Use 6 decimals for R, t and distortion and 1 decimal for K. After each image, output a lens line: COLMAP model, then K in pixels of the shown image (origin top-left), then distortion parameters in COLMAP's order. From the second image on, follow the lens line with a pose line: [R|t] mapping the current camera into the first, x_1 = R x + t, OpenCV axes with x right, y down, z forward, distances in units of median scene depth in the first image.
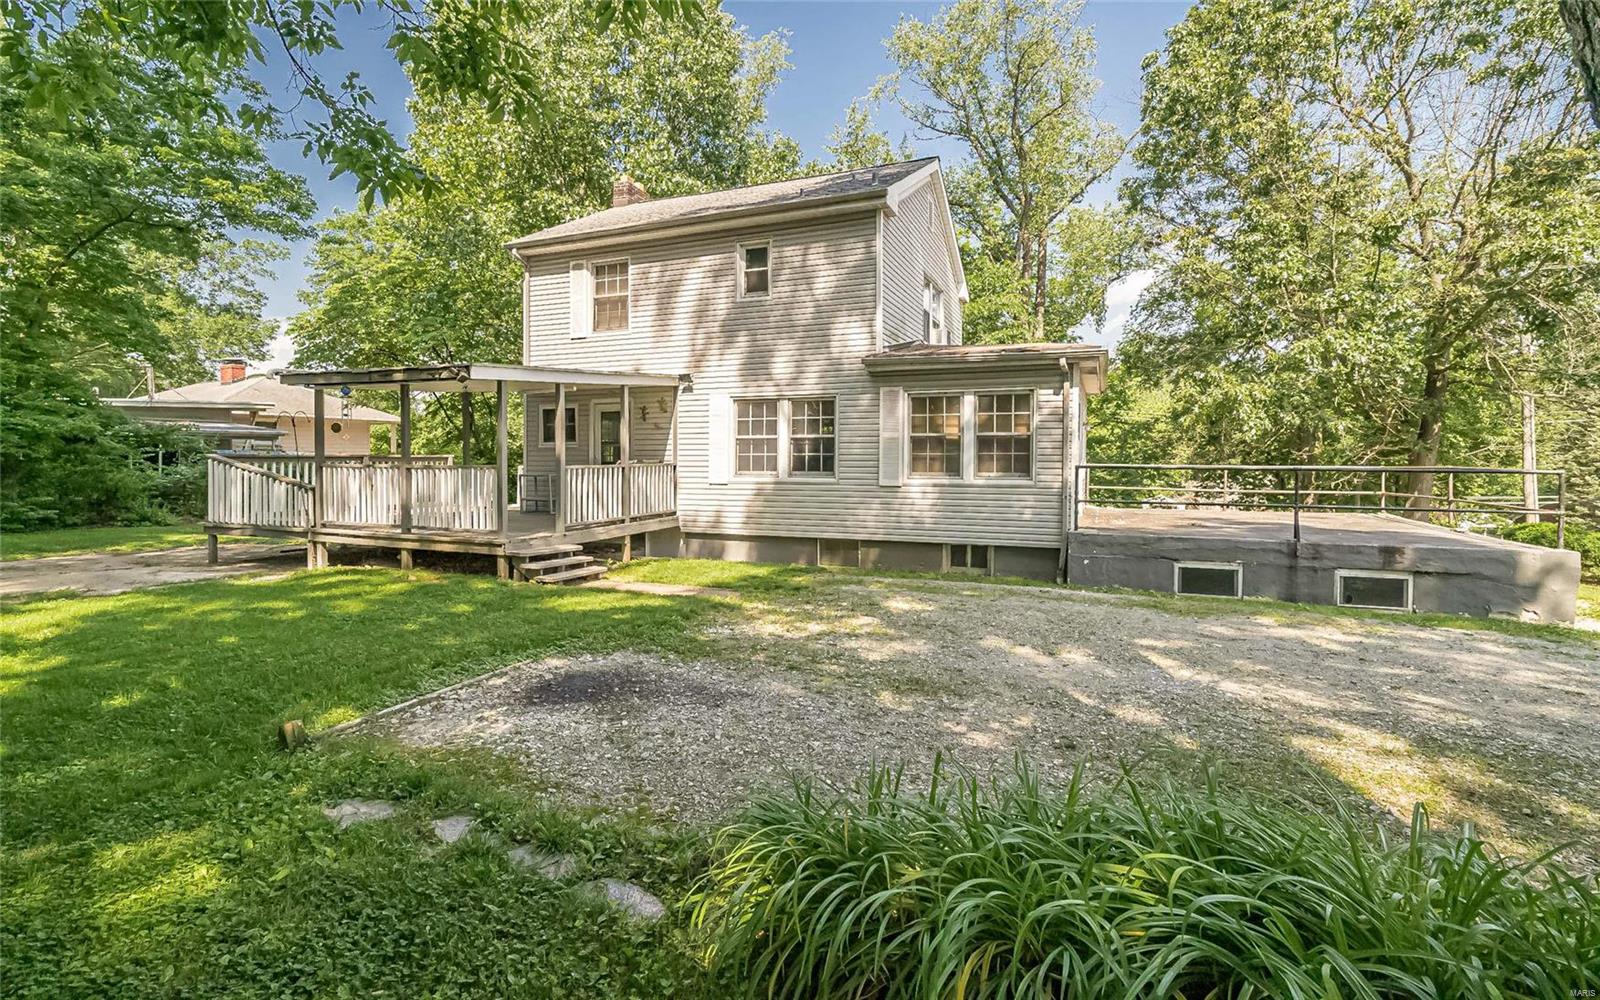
lens RADIAL K [[747.3, 0, 793.3], [0, 747.3, 471.6], [0, 0, 1]] dist [-0.002196, -0.000086]
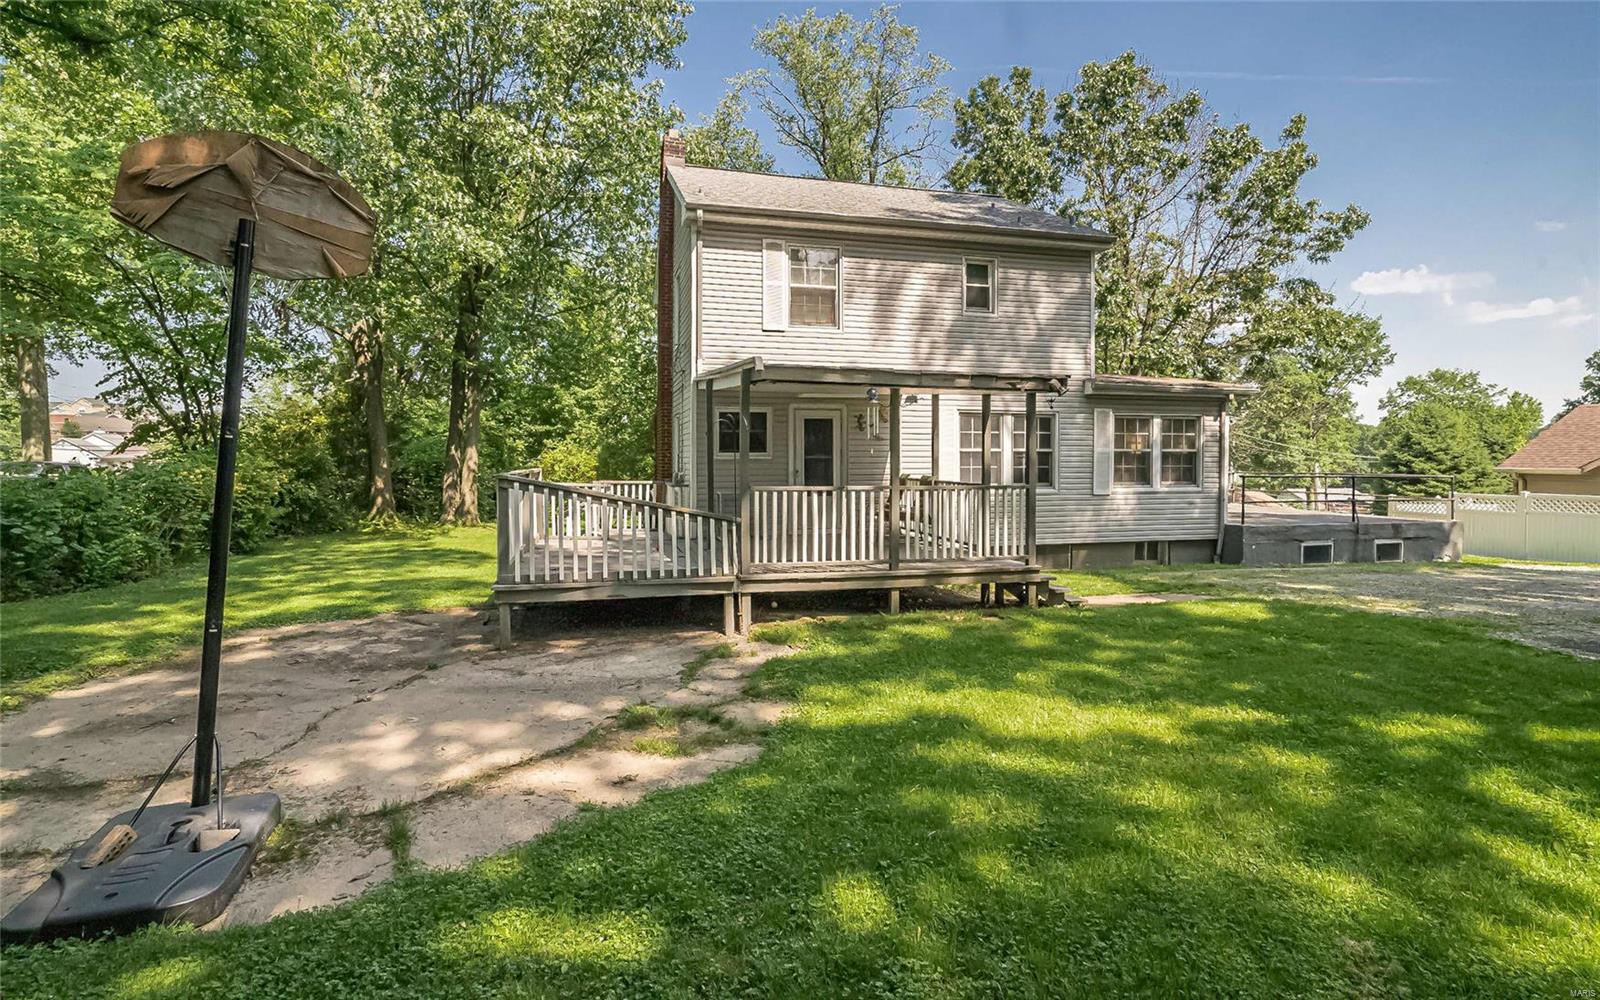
lens RADIAL K [[799.1, 0, 803.0], [0, 799.1, 467.6], [0, 0, 1]] dist [0.001718, 0.000715]
pose [[0.787247, -0.008353, 0.616581, -0.945289], [0.011776, 0.999930, -0.001489, -0.024609], [-0.616525, 0.008433, 0.787290, 0.305869]]
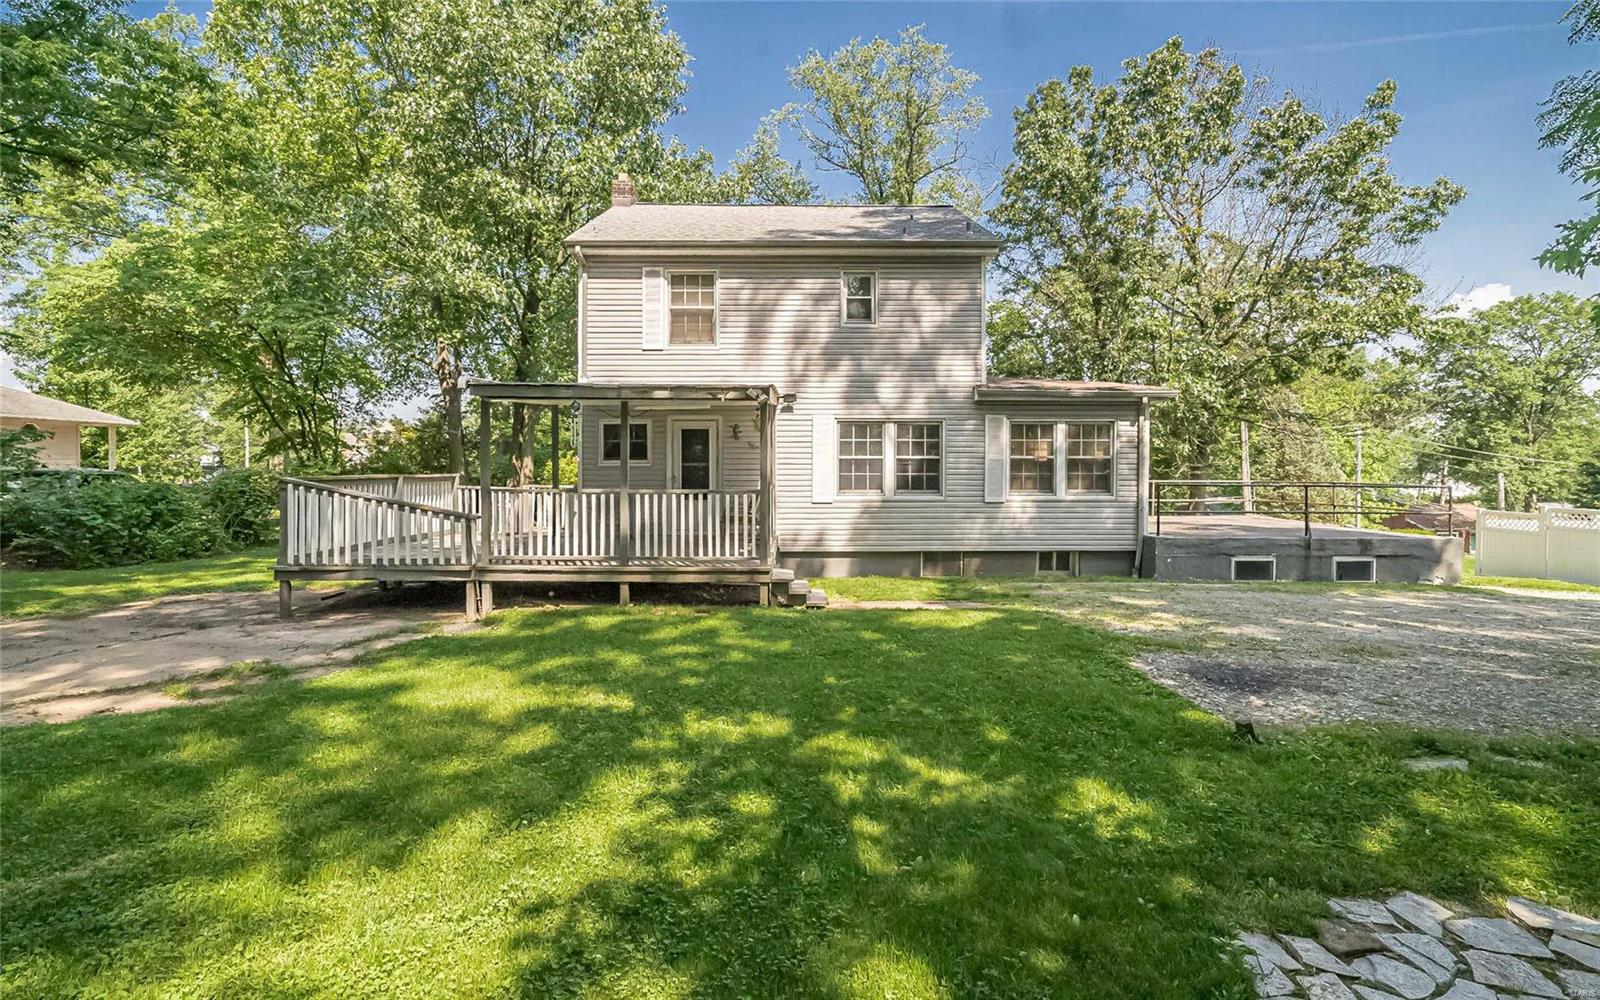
lens RADIAL K [[763.6, 0, 805.8], [0, 763.6, 473.0], [0, 0, 1]] dist [0.001702, -0.000073]
pose [[0.916301, -0.003626, 0.400473, -0.570125], [0.007782, 0.999931, -0.008751, -0.016475], [-0.400414, 0.011135, 0.916267, 0.054158]]
